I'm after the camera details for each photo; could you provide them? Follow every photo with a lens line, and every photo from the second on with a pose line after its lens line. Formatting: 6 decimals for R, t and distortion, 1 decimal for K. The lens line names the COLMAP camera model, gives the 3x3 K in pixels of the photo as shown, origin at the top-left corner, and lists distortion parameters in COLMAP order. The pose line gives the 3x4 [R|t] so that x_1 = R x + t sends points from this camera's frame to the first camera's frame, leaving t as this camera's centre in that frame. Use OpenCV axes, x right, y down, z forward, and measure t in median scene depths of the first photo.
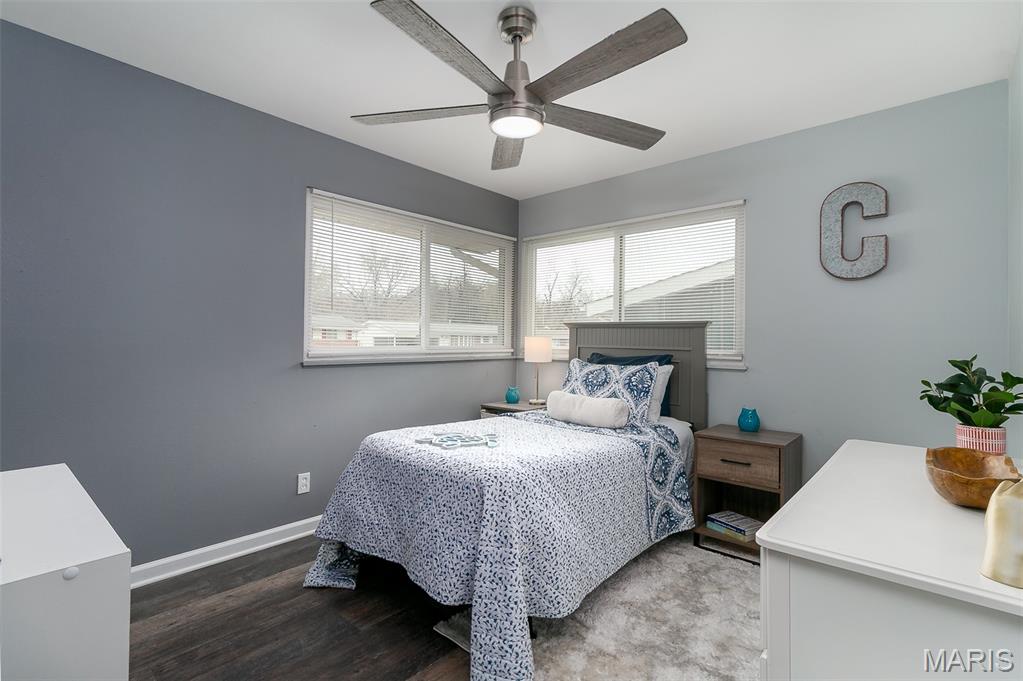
lens RADIAL K [[476.5, 0, 510.1], [0, 476.5, 319.4], [0, 0, 1]] dist [0.005077, 0.000788]
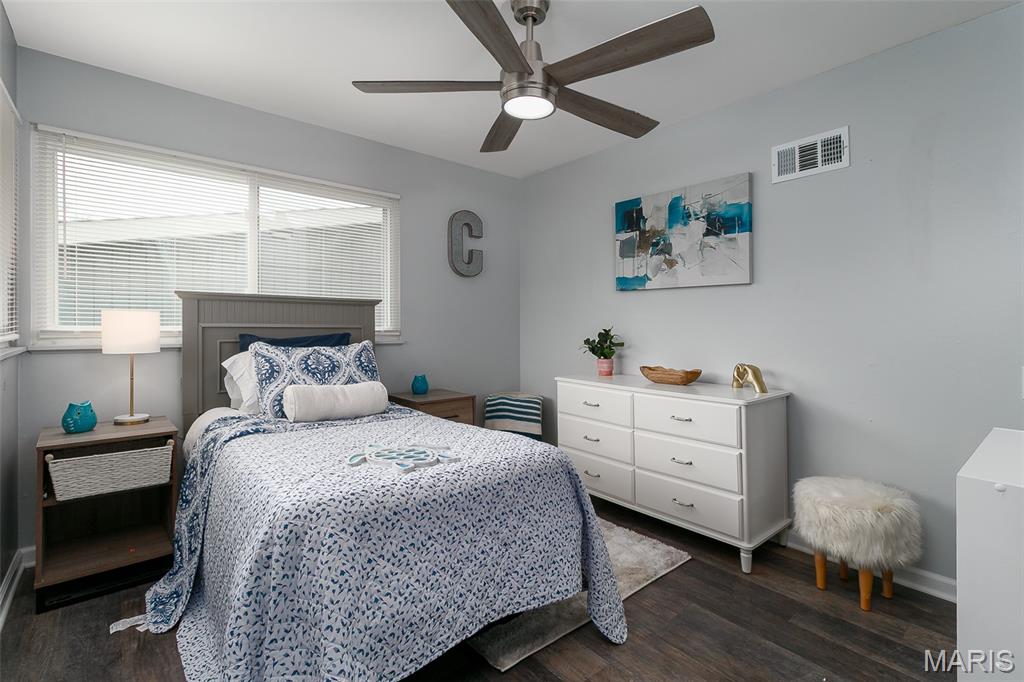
lens RADIAL K [[477.0, 0, 510.6], [0, 477.0, 319.9], [0, 0, 1]] dist [0.005077, 0.000788]
pose [[0.143872, -0.011514, 0.989529, -0.613678], [-0.051589, 0.998485, 0.019119, 0.012851], [-0.988251, -0.053799, 0.143061, 0.558481]]
